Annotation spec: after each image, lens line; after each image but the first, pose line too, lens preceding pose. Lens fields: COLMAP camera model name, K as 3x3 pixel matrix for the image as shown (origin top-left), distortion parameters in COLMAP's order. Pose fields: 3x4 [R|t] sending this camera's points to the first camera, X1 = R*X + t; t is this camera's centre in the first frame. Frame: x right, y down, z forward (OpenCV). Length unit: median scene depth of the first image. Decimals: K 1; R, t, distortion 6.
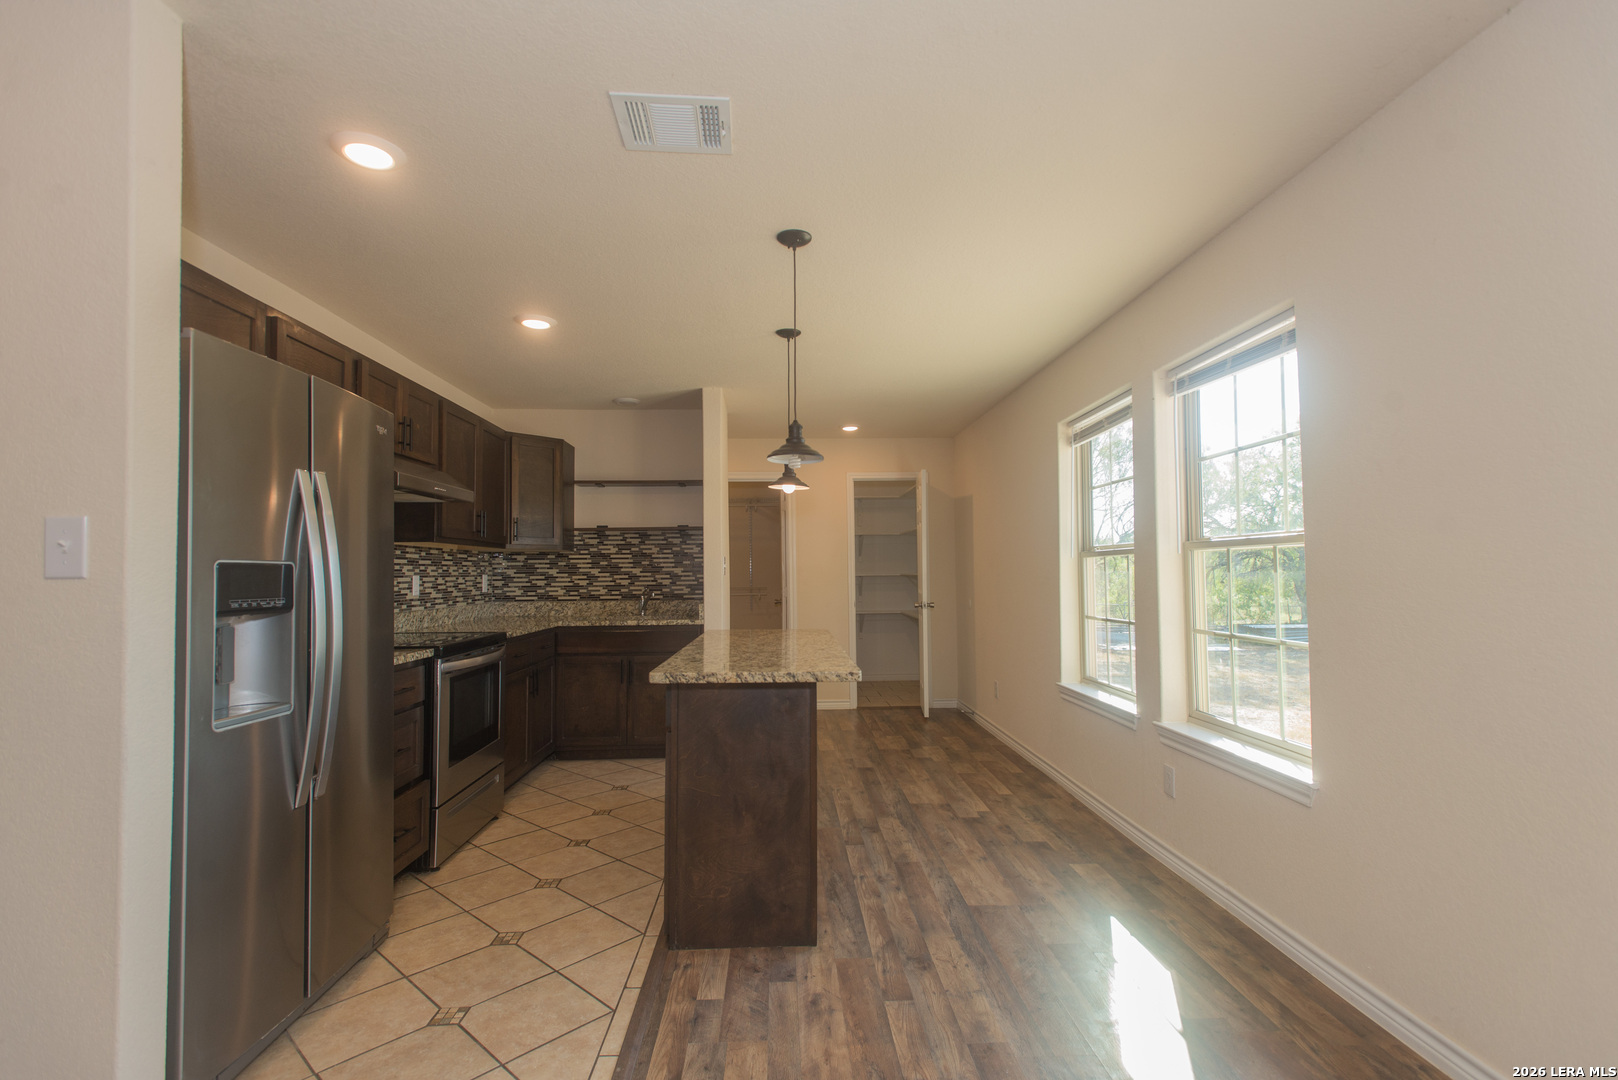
lens RADIAL K [[769.6, 0, 819.2], [0, 769.6, 542.2], [0, 0, 1]] dist [0.006274, -0.000102]
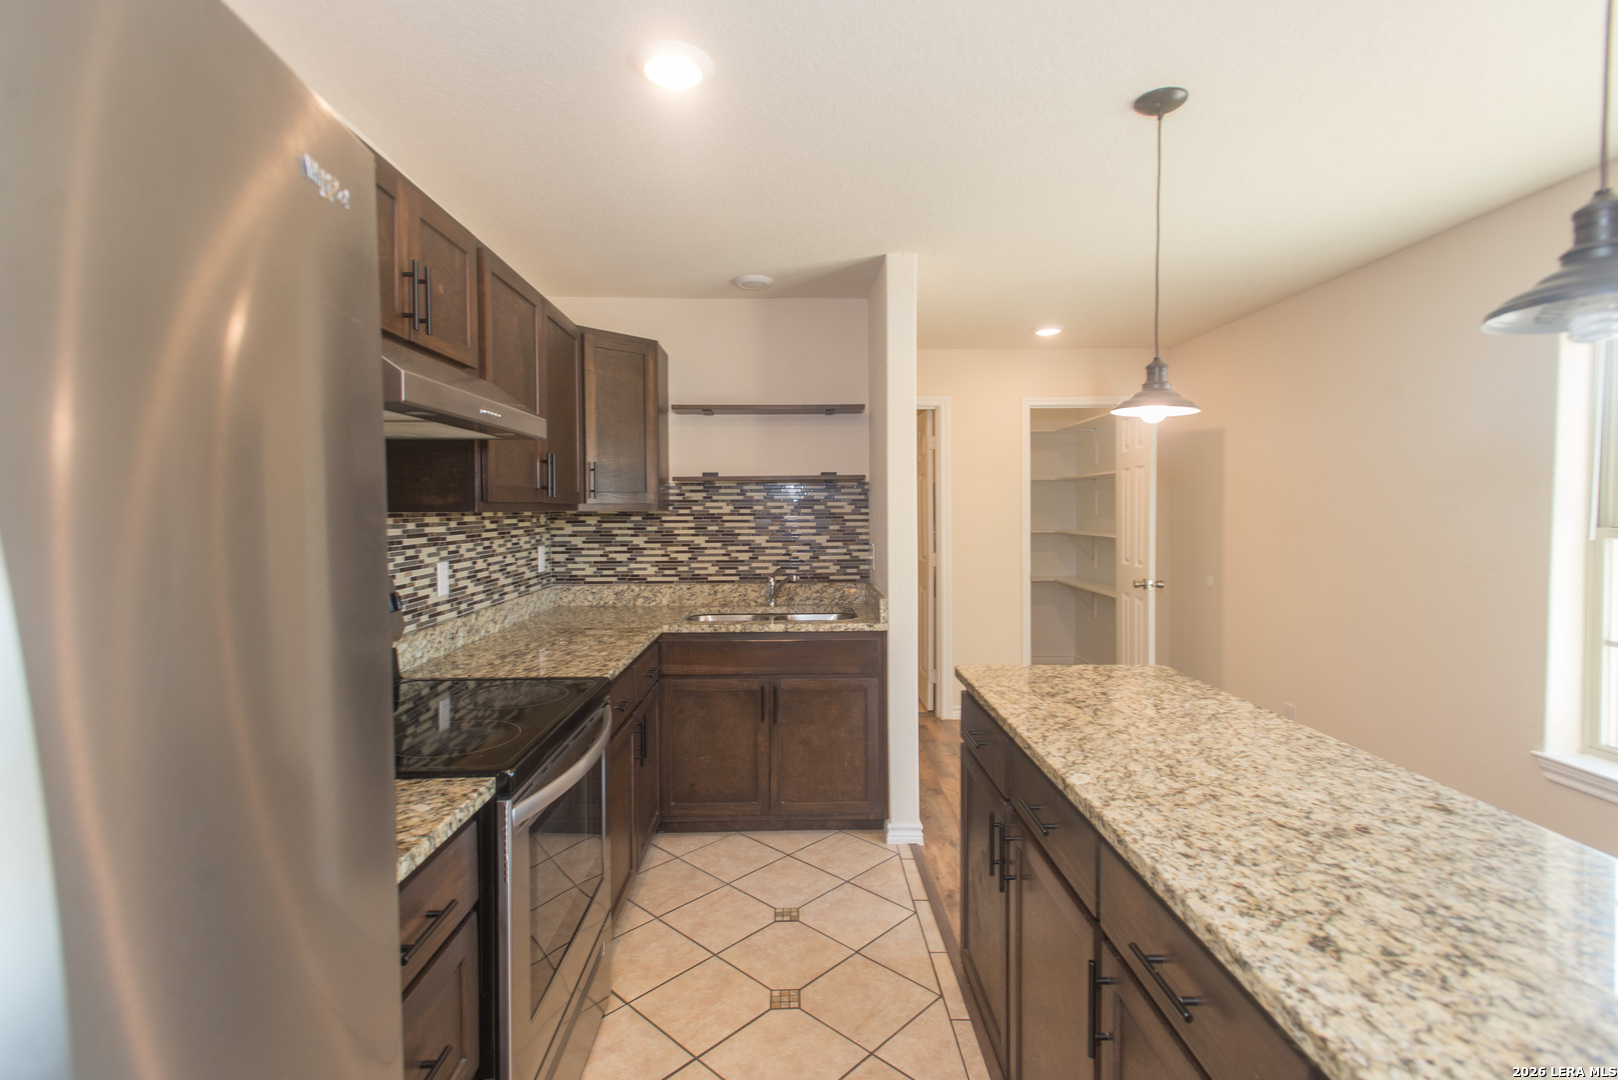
lens RADIAL K [[769.6, 0, 815.8], [0, 769.6, 528.2], [0, 0, 1]] dist [0.006274, -0.000102]
pose [[0.999751, 0.004511, -0.021868, -0.177956], [-0.003044, 0.997770, 0.066682, -0.018656], [0.022120, -0.066599, 0.997535, 0.332490]]
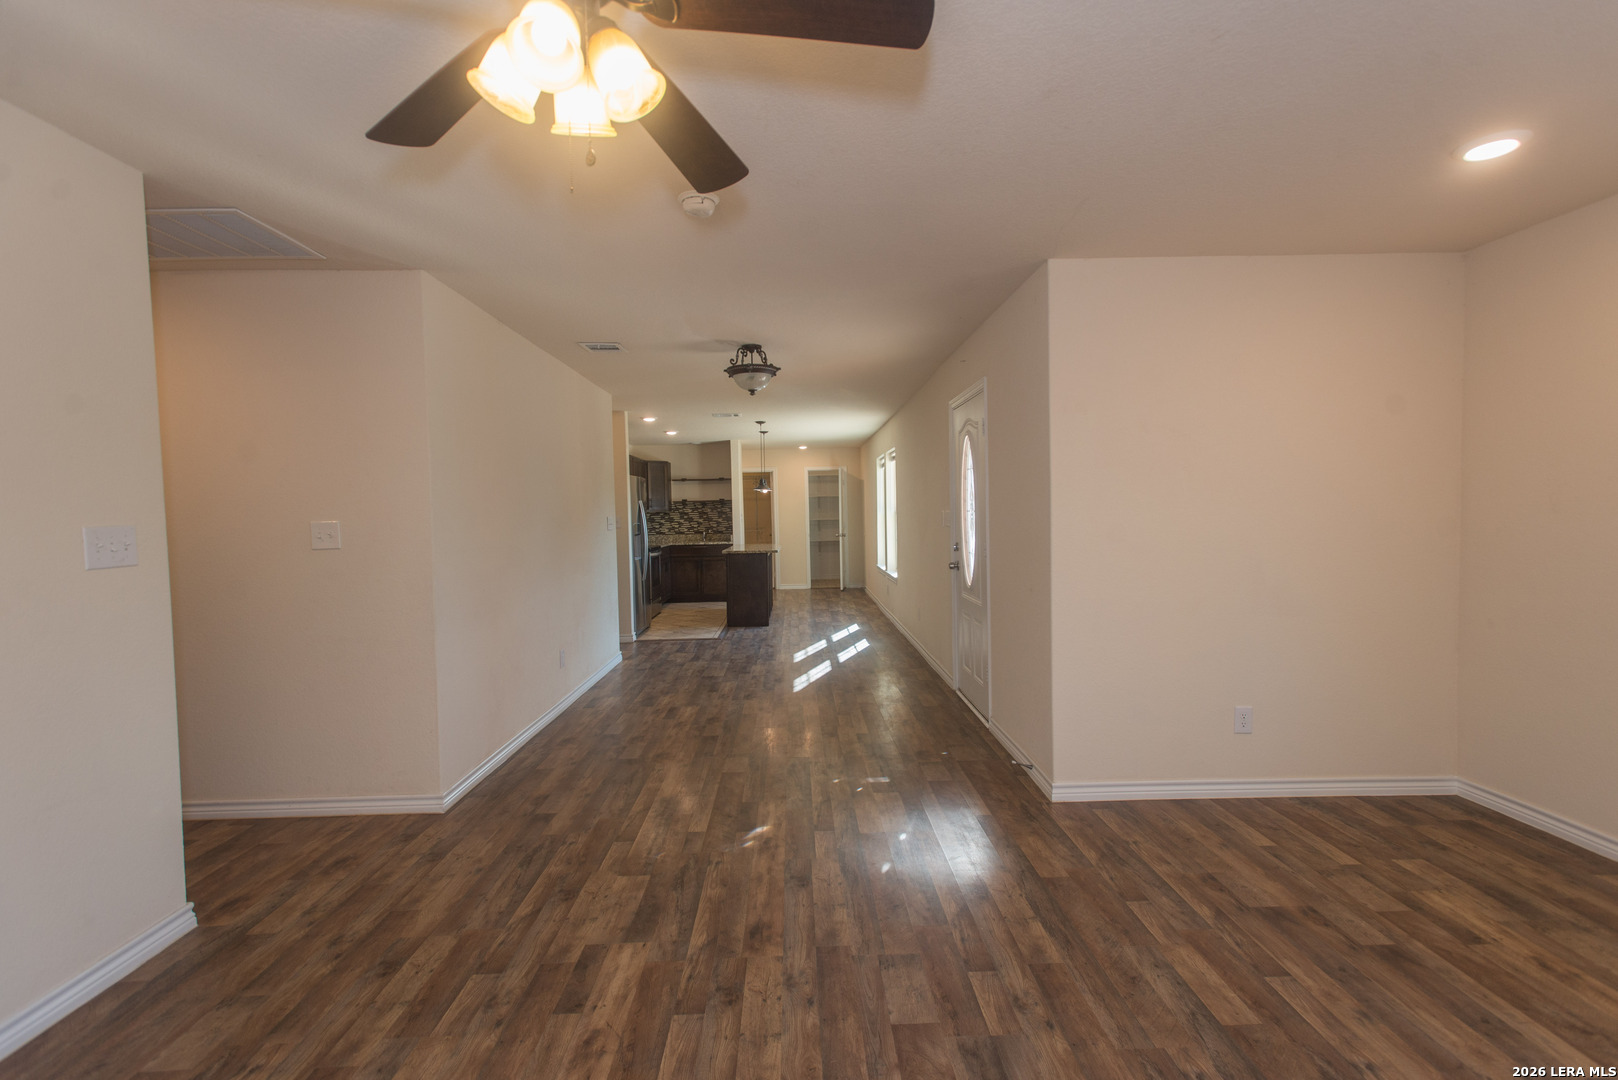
lens RADIAL K [[769.6, 0, 814.7], [0, 769.6, 551.2], [0, 0, 1]] dist [0.006274, -0.000102]
pose [[0.999464, -0.010633, -0.030971, 0.149991], [0.013343, 0.995974, 0.088649, -0.065219], [0.029904, -0.089014, 0.995581, -1.168922]]
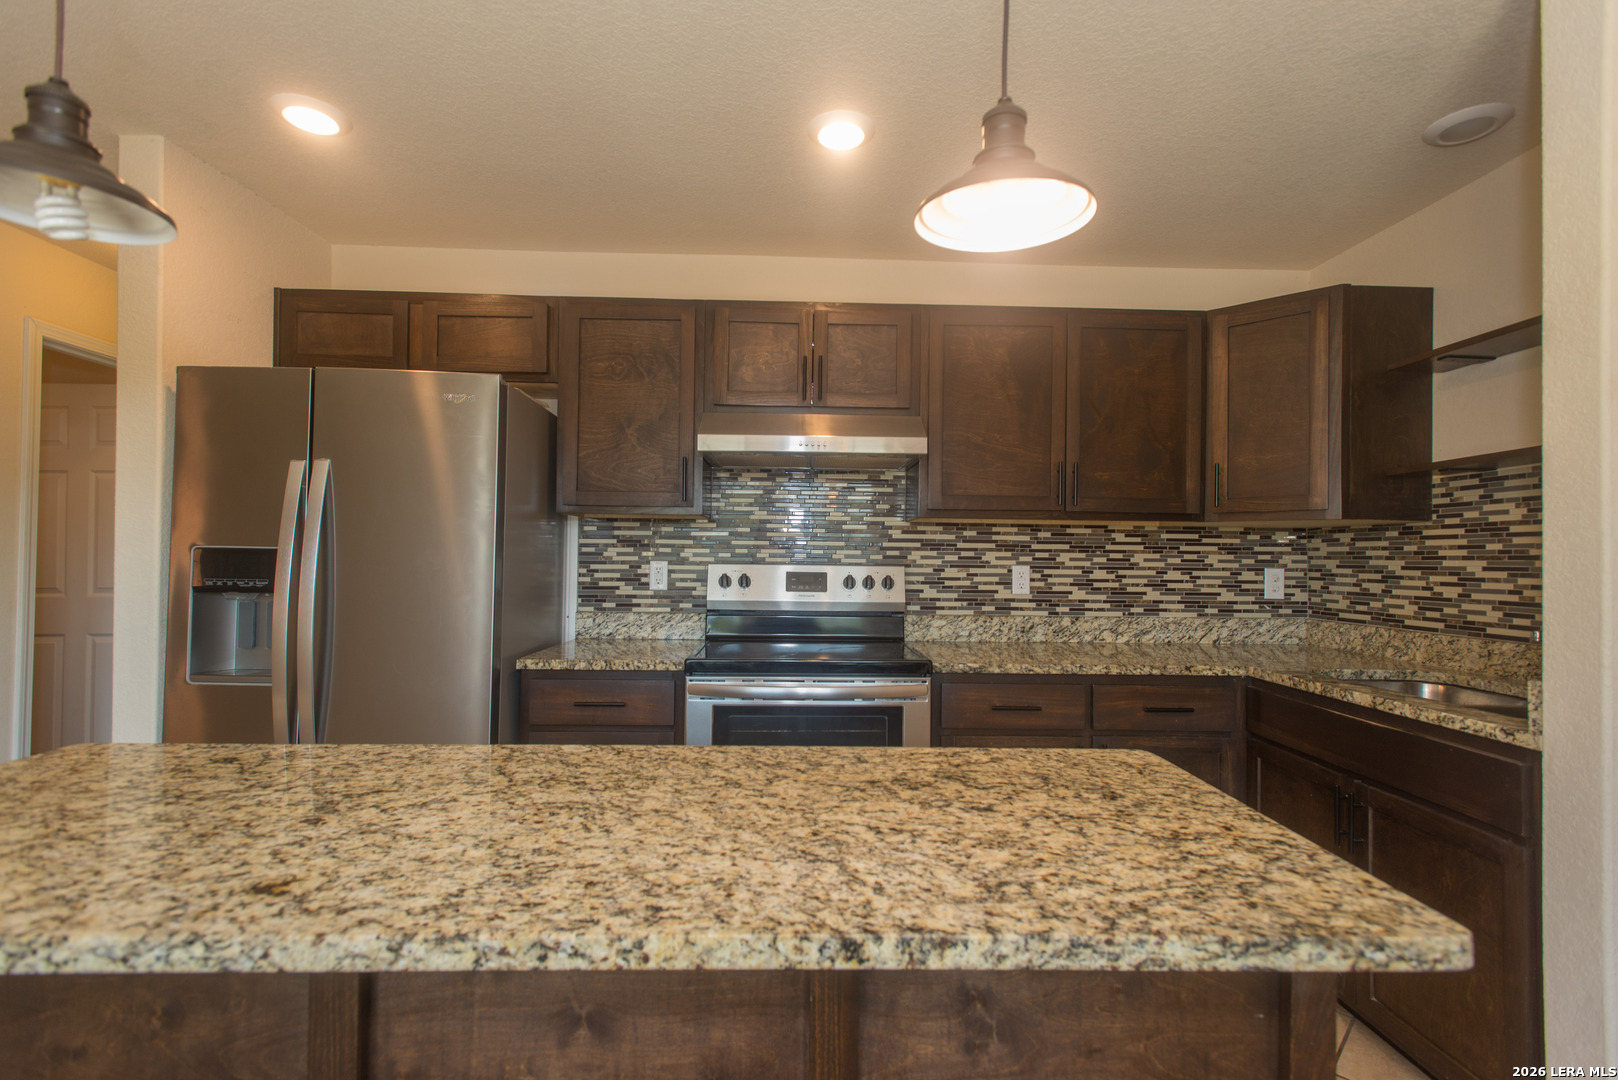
lens RADIAL K [[769.6, 0, 811.0], [0, 769.6, 545.6], [0, 0, 1]] dist [0.006274, -0.000102]
pose [[-0.016095, -0.007590, -0.999842, 0.139063], [0.027639, 0.999586, -0.008033, 0.020300], [0.999488, -0.027764, -0.015879, 0.659255]]
